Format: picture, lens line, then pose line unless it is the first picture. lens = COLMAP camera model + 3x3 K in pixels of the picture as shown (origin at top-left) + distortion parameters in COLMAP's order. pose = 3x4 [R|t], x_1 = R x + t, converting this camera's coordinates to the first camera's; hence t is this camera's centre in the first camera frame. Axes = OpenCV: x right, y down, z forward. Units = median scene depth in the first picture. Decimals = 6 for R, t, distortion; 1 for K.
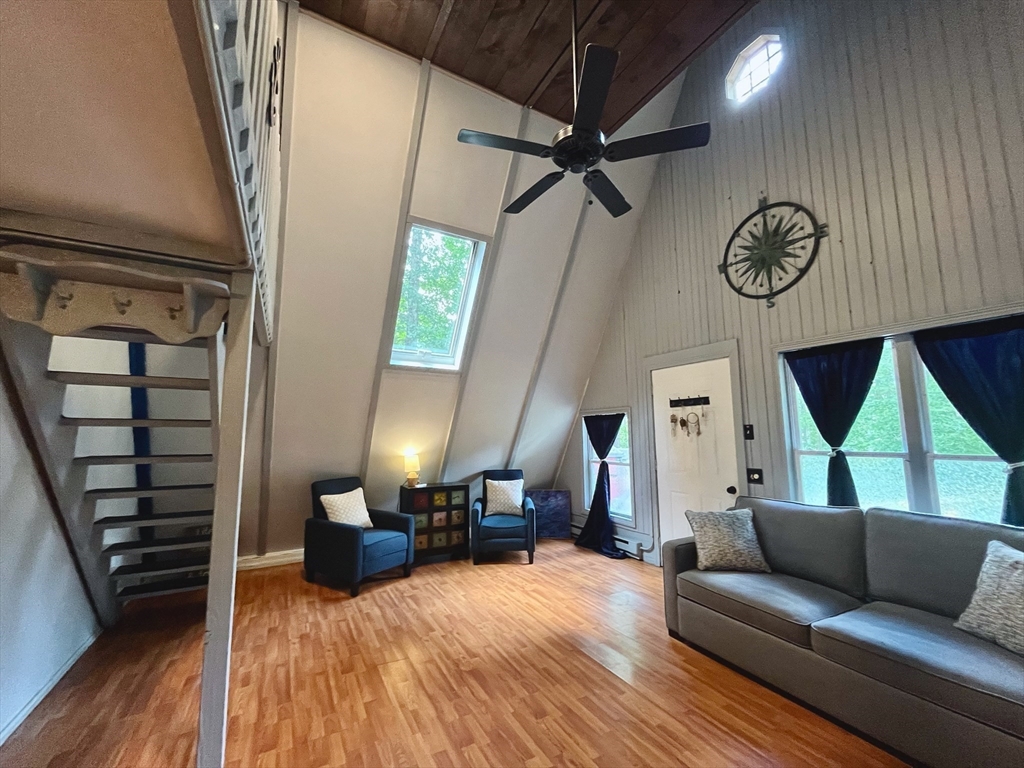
lens RADIAL K [[414.1, 0, 512.0], [0, 414.1, 384.0], [0, 0, 1]] dist [-0.012376, -0.000172]
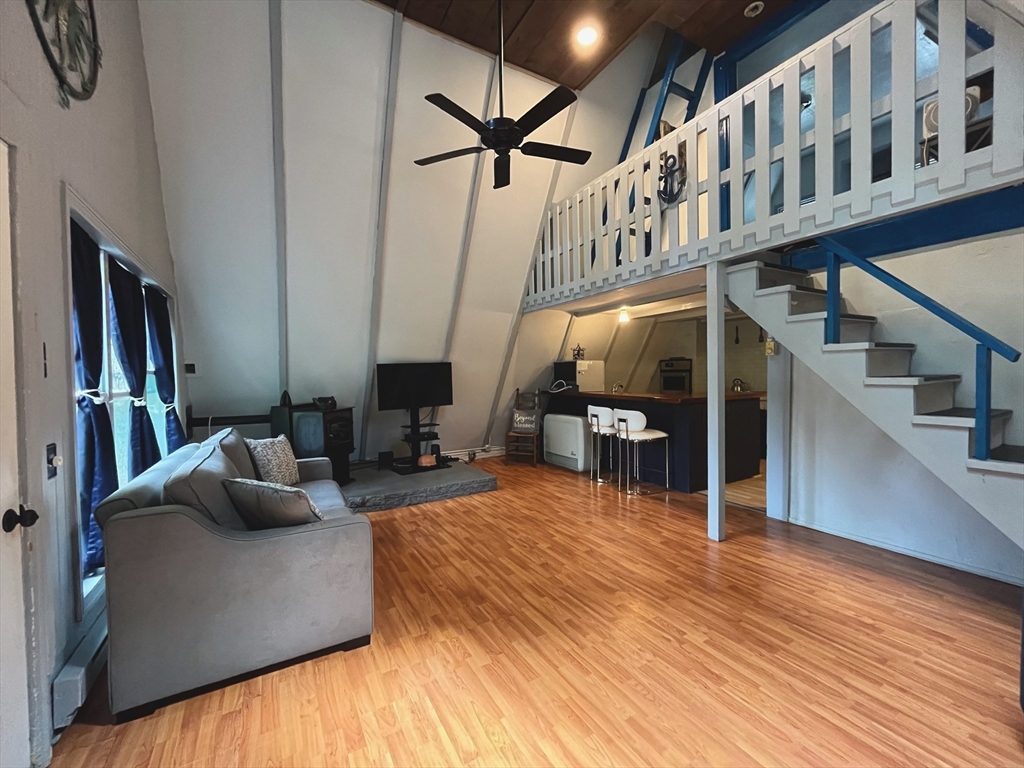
lens RADIAL K [[414.1, 0, 512.0], [0, 414.1, 384.0], [0, 0, 1]] dist [-0.012376, -0.000172]
pose [[-0.999462, 0.022706, -0.023652, 0.118387], [0.024970, 0.994645, -0.100292, 0.200651], [0.021248, -0.100828, -0.994677, 1.468582]]
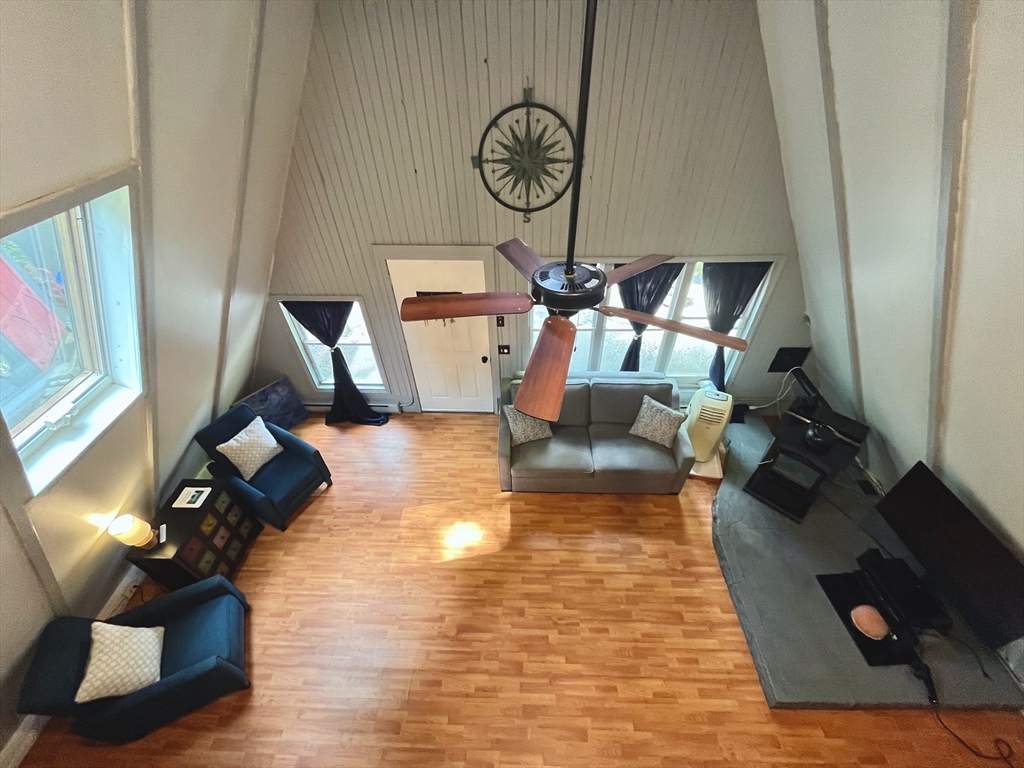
lens RADIAL K [[417.4, 0, 512.8], [0, 417.4, 379.6], [0, 0, 1]] dist [-0.001502, -0.000146]
pose [[0.510946, -0.569619, 0.643792, -0.307197], [-0.090029, 0.709354, 0.699079, -0.648871], [-0.854886, -0.415151, 0.311159, 0.536317]]
